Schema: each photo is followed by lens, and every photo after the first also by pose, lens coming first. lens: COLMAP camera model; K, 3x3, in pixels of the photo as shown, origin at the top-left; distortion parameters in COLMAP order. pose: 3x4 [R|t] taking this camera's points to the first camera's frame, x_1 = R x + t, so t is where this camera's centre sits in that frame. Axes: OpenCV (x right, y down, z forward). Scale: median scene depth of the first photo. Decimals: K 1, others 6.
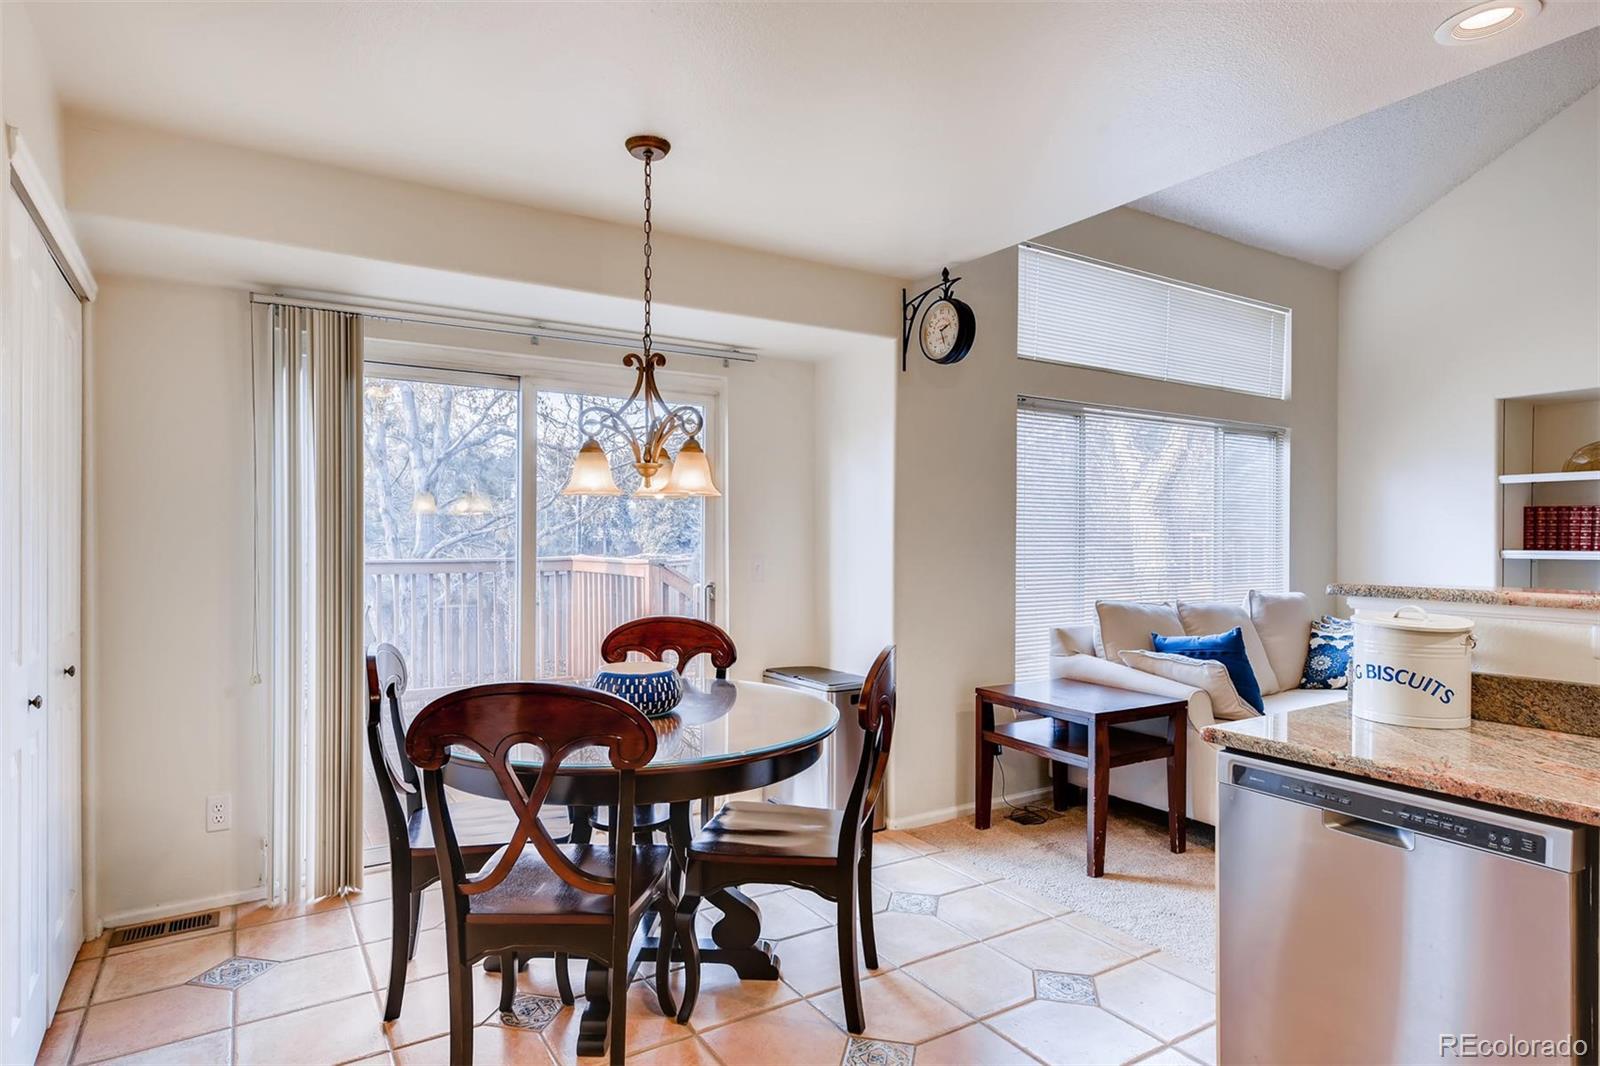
lens RADIAL K [[883.6, 0, 797.6], [0, 883.6, 541.8], [0, 0, 1]] dist [0.006872, -0.001425]
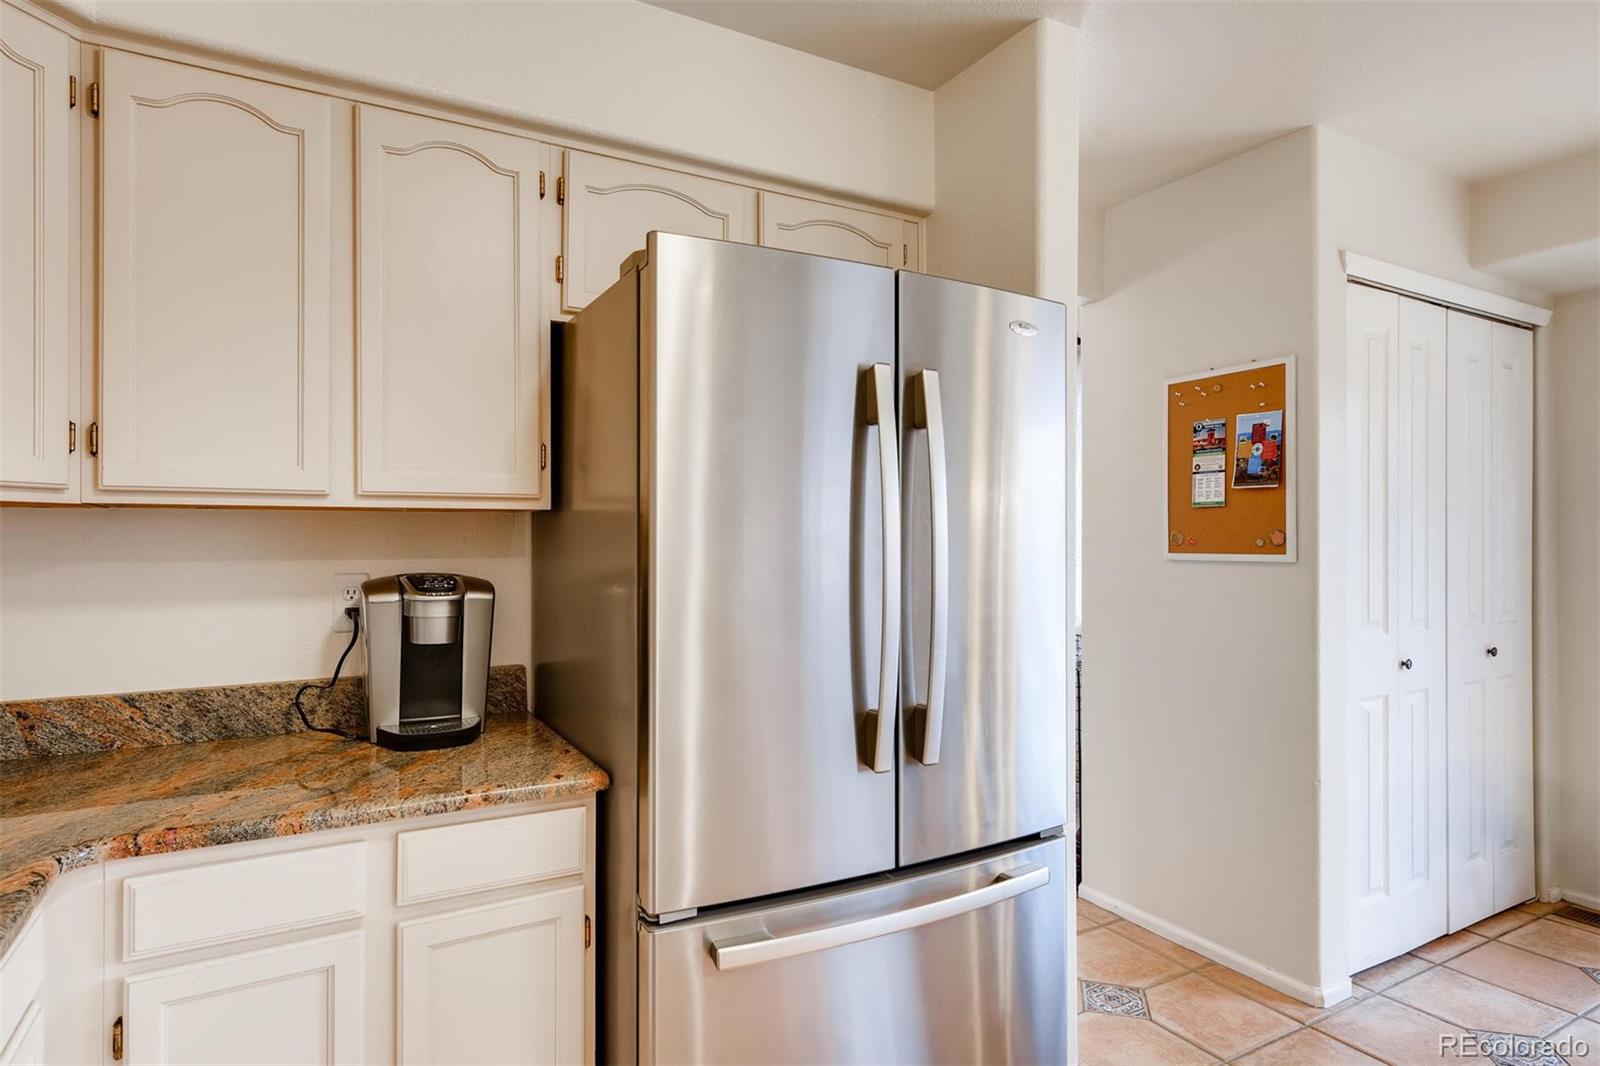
lens RADIAL K [[883.6, 0, 801.1], [0, 883.6, 533.1], [0, 0, 1]] dist [0.006872, -0.001425]
pose [[-0.047405, -0.008695, -0.998838, 0.371188], [-0.005600, 0.999949, -0.008439, 0.002118], [0.998860, 0.005194, -0.047451, 0.125784]]
